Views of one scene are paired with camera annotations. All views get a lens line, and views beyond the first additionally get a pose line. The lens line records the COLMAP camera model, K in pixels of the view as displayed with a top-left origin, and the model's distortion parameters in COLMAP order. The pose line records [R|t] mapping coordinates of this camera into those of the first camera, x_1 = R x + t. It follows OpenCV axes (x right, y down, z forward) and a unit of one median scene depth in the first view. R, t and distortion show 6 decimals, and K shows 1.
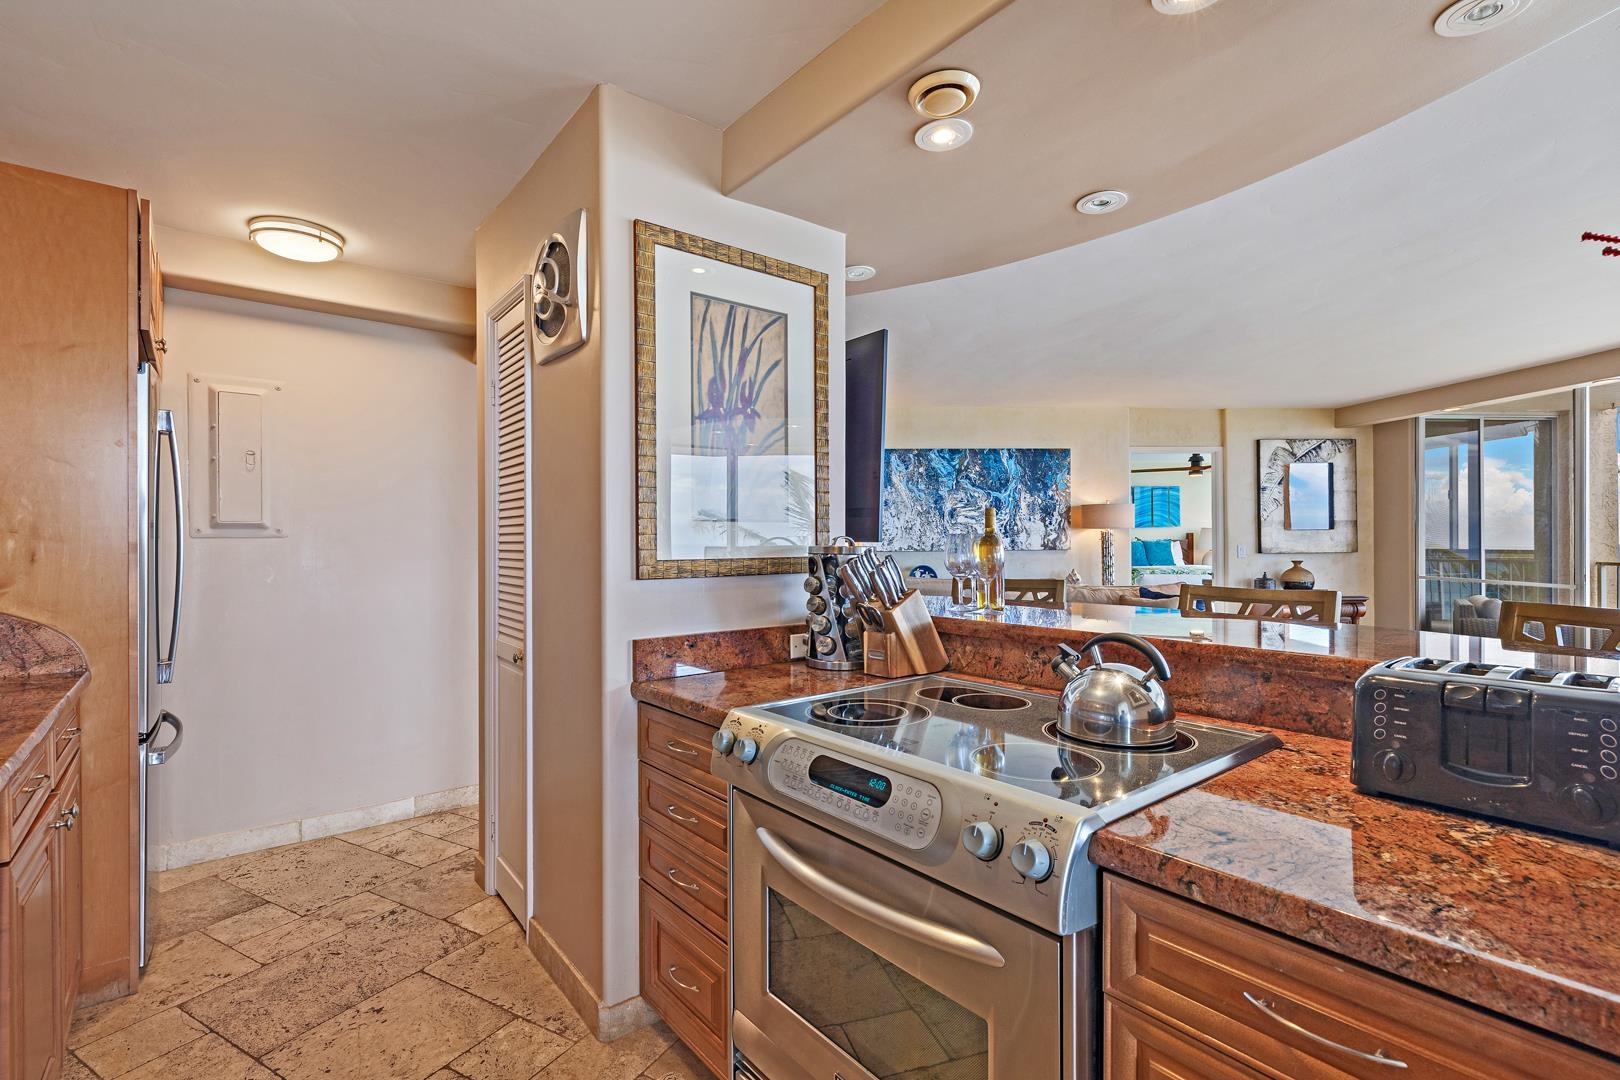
lens RADIAL K [[736.3, 0, 761.0], [0, 736.3, 541.0], [0, 0, 1]] dist [0.007304, -0.001632]
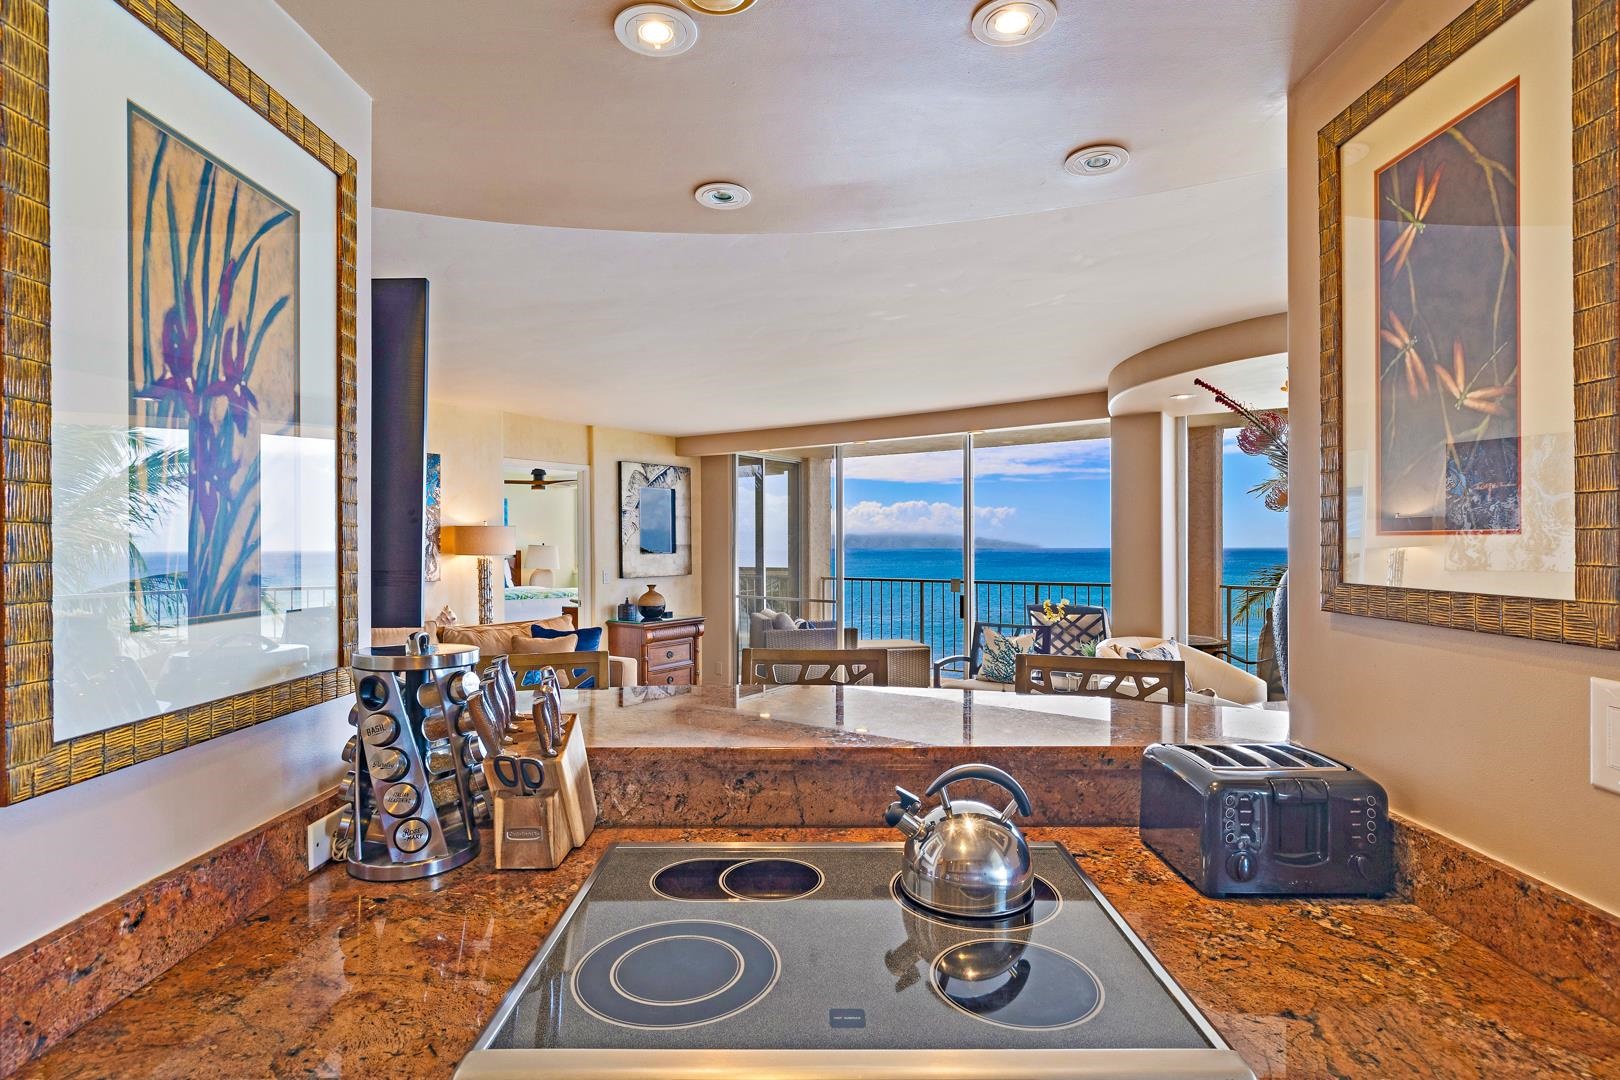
lens RADIAL K [[860.1, 0, 804.9], [0, 860.1, 544.5], [0, 0, 1]] dist [-0.001916, -0.000201]
pose [[0.606710, 0.002316, 0.794920, -0.170863], [0.000409, 0.999995, -0.003226, -0.051812], [-0.794923, 0.002282, 0.606706, 0.256461]]
